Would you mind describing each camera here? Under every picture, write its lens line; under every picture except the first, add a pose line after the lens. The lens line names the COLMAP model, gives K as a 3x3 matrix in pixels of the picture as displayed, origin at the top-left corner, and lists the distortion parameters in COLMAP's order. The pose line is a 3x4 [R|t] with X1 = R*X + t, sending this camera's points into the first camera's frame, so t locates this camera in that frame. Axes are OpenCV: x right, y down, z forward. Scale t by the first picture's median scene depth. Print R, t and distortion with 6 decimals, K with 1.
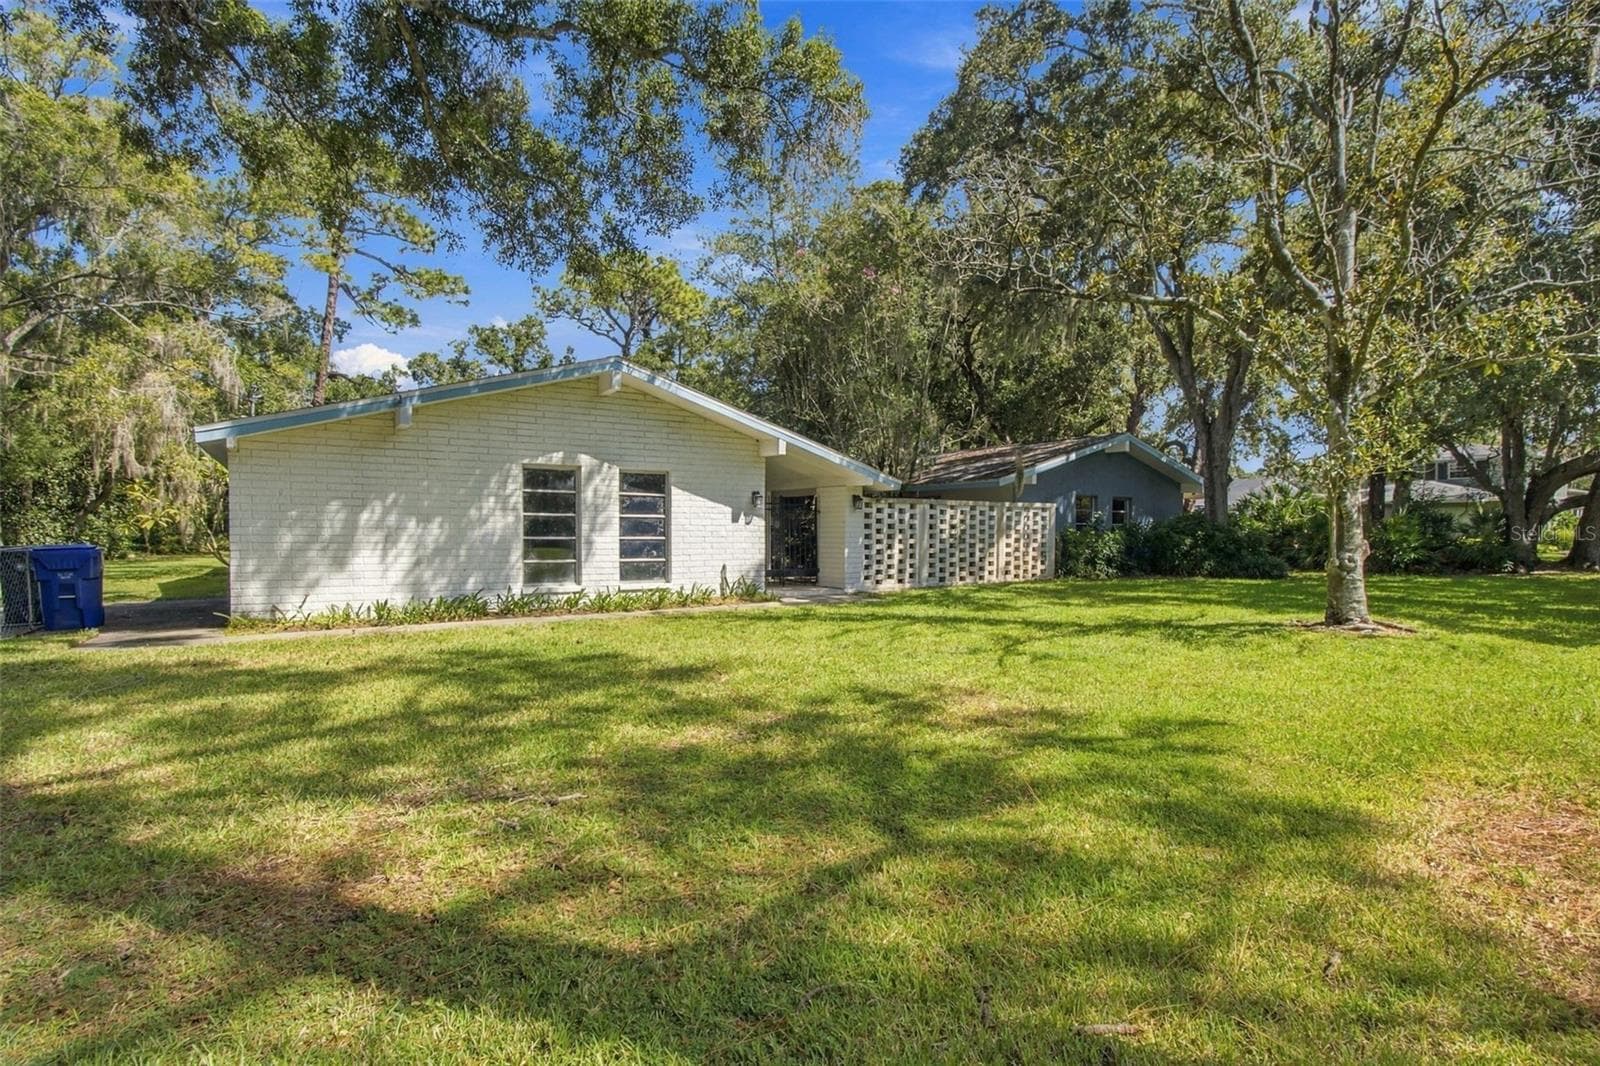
lens RADIAL K [[782.5, 0, 816.4], [0, 782.5, 535.8], [0, 0, 1]] dist [0.006036, 0.000632]
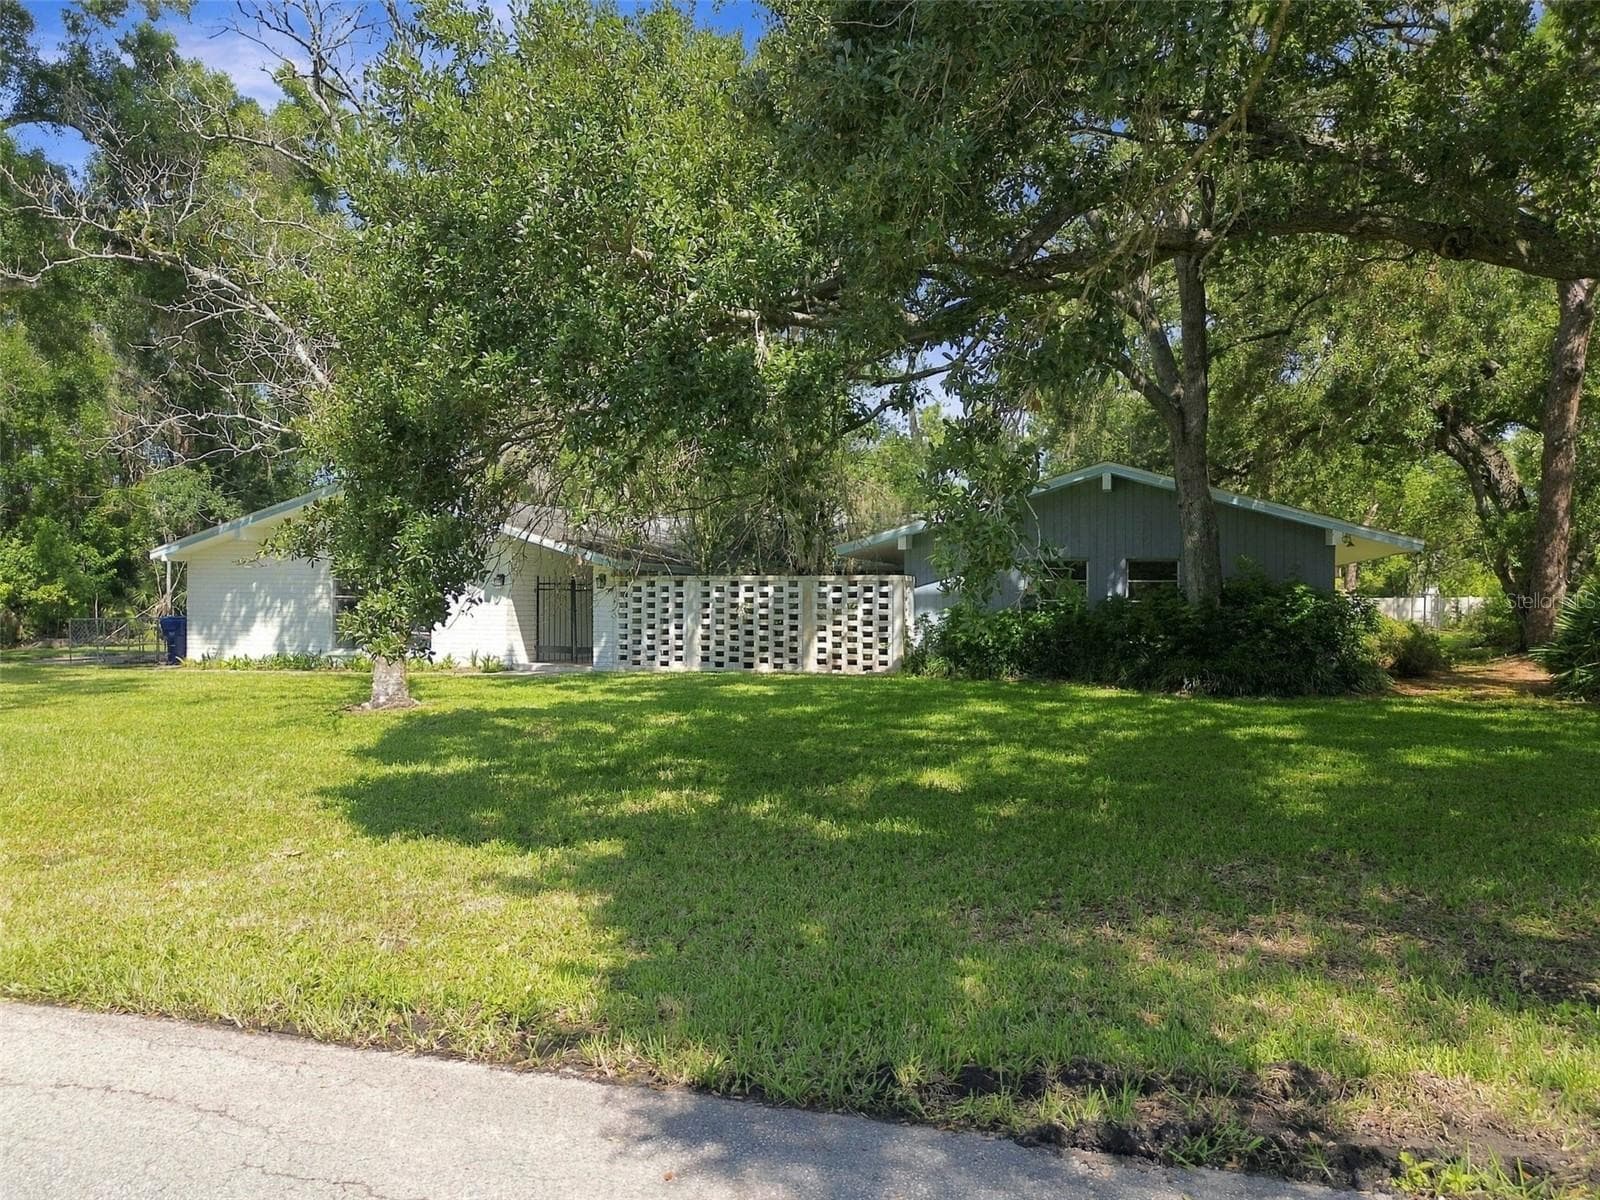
lens RADIAL K [[1117.0, 0, 800.0], [0, 1117.0, 600.0], [0, 0, 1]] dist [0.094066, -0.104735]
pose [[0.640867, -0.003514, -0.767644, 1.238814], [-0.007208, 0.999918, -0.010595, -0.005663], [0.767618, 0.012323, 0.640789, 0.267245]]
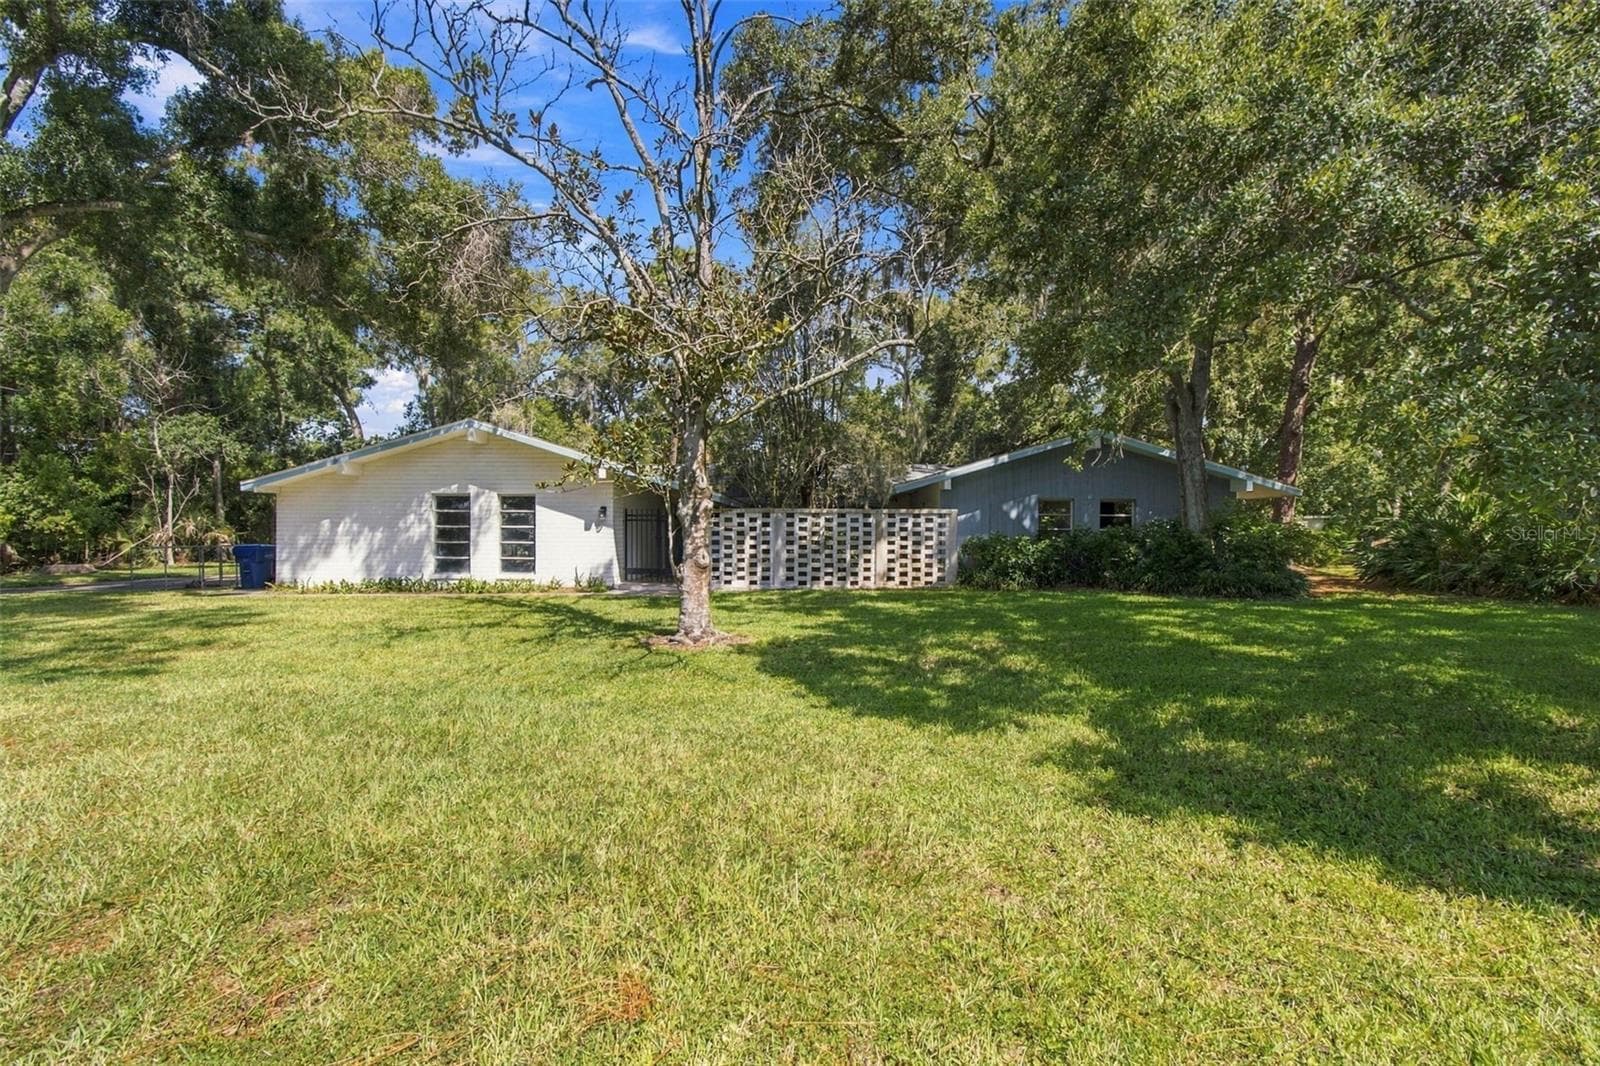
lens RADIAL K [[721.3, 0, 793.1], [0, 721.3, 526.6], [0, 0, 1]] dist [0.021318, 0.000215]
pose [[0.814473, -0.005722, -0.580173, 0.755389], [-0.004070, 0.999870, -0.015575, -0.005974], [0.580187, 0.015047, 0.814345, 0.188721]]
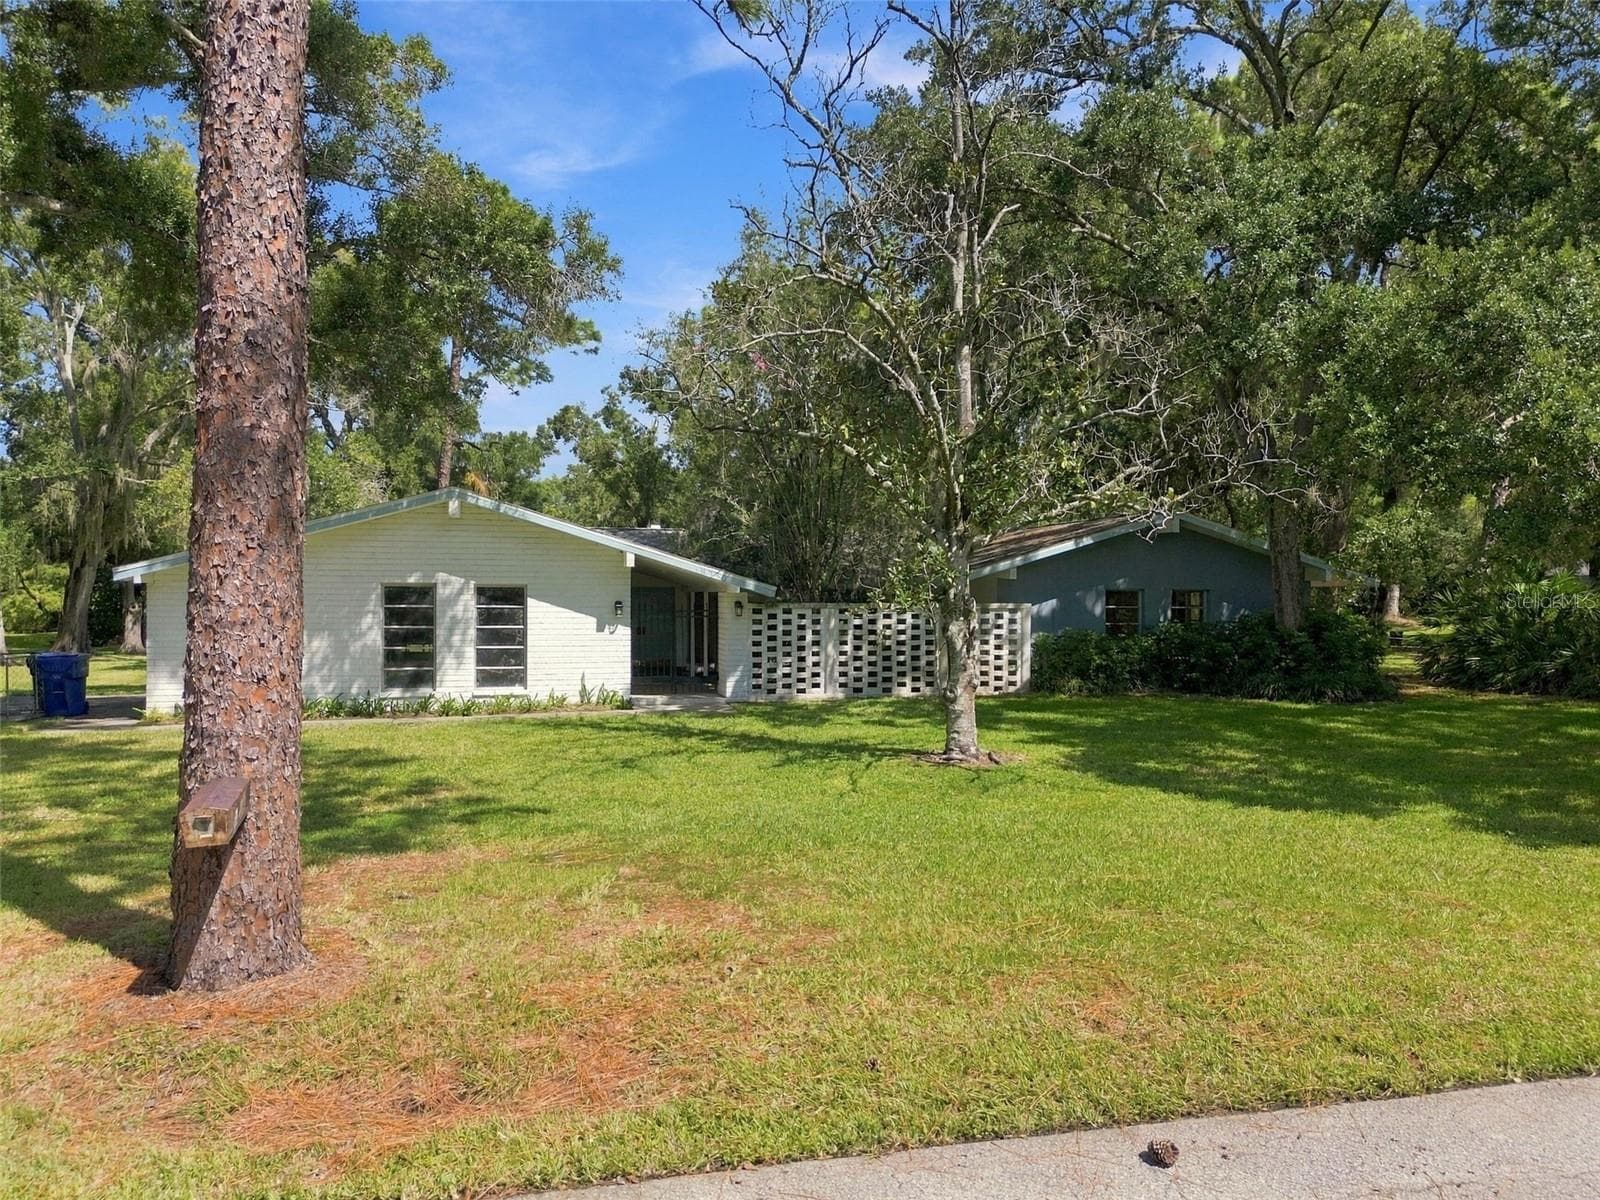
lens RADIAL K [[1117.0, 0, 800.0], [0, 1117.0, 600.0], [0, 0, 1]] dist [0.094066, -0.104735]
pose [[0.937030, -0.000406, -0.349249, 0.570528], [-0.001138, 0.999990, -0.004217, -0.045644], [0.349248, 0.004349, 0.937020, -0.245107]]
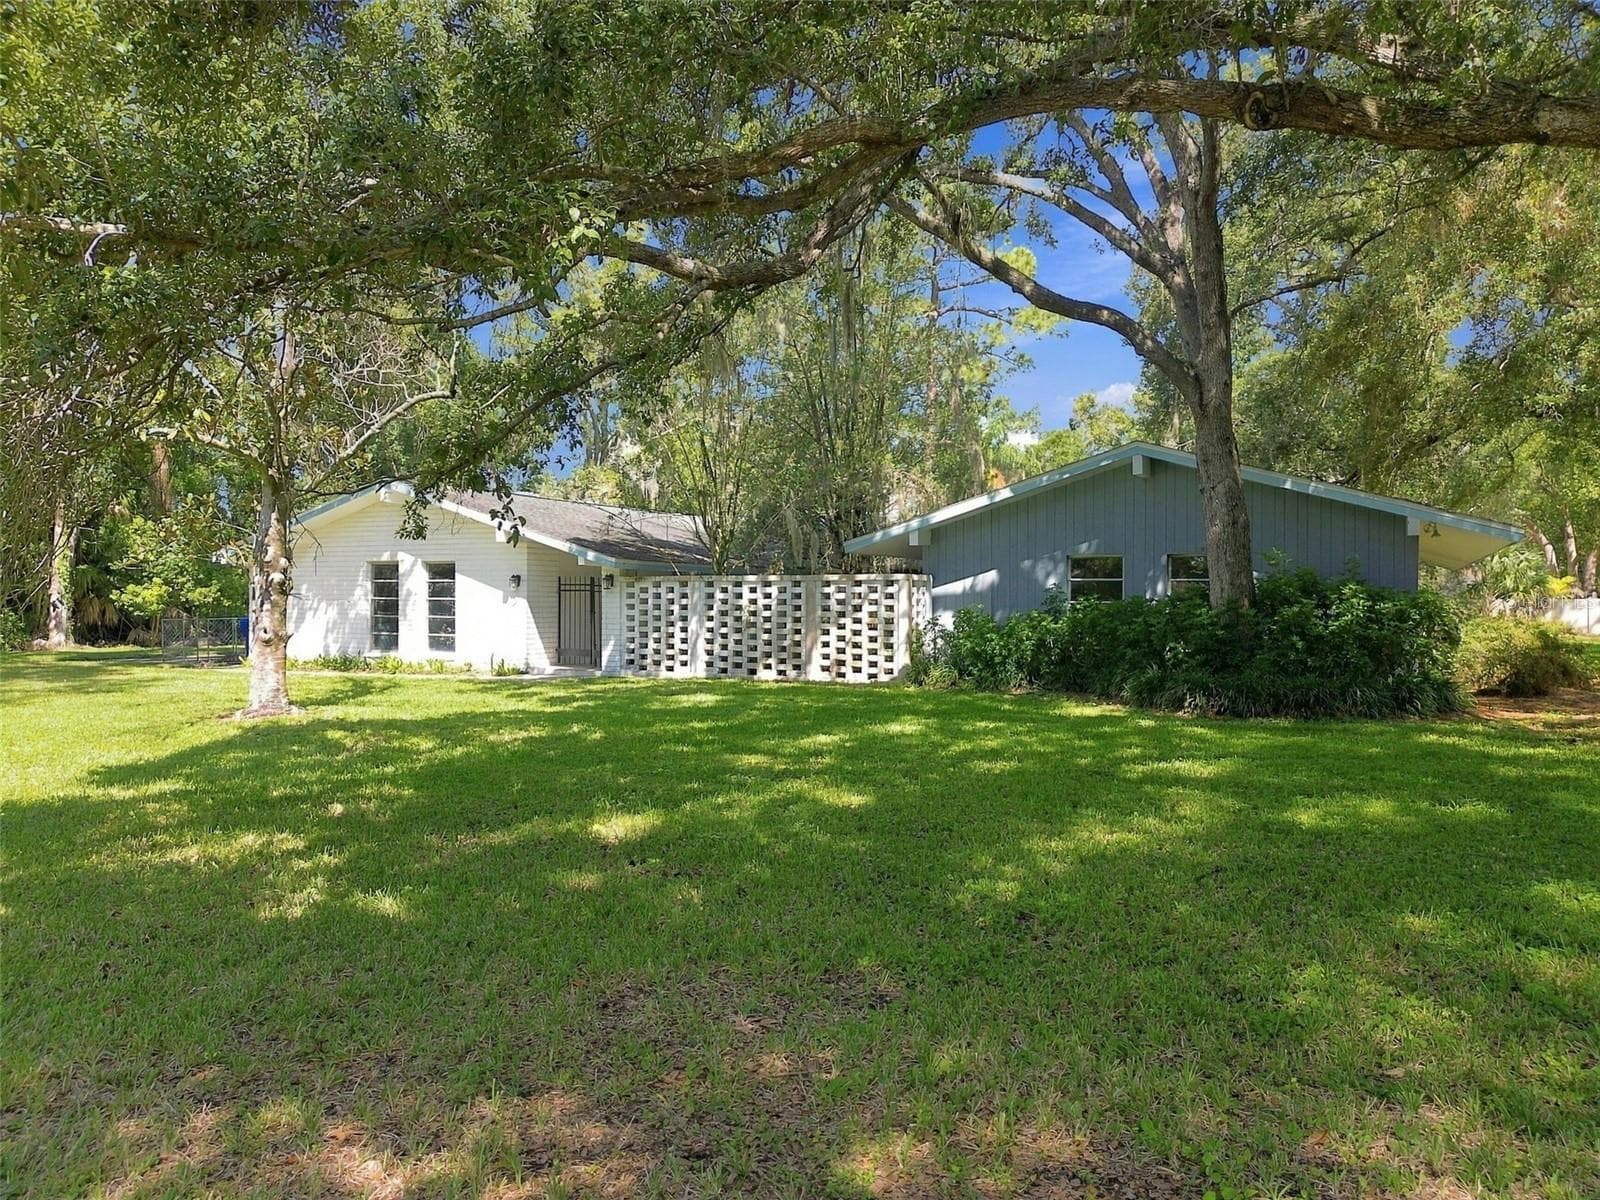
lens RADIAL K [[1117.0, 0, 800.0], [0, 1117.0, 600.0], [0, 0, 1]] dist [0.094066, -0.104735]
pose [[0.493387, -0.004487, -0.869798, 1.279658], [-0.008642, 0.999912, -0.010061, -0.008924], [0.869767, 0.012481, 0.493305, 0.504495]]
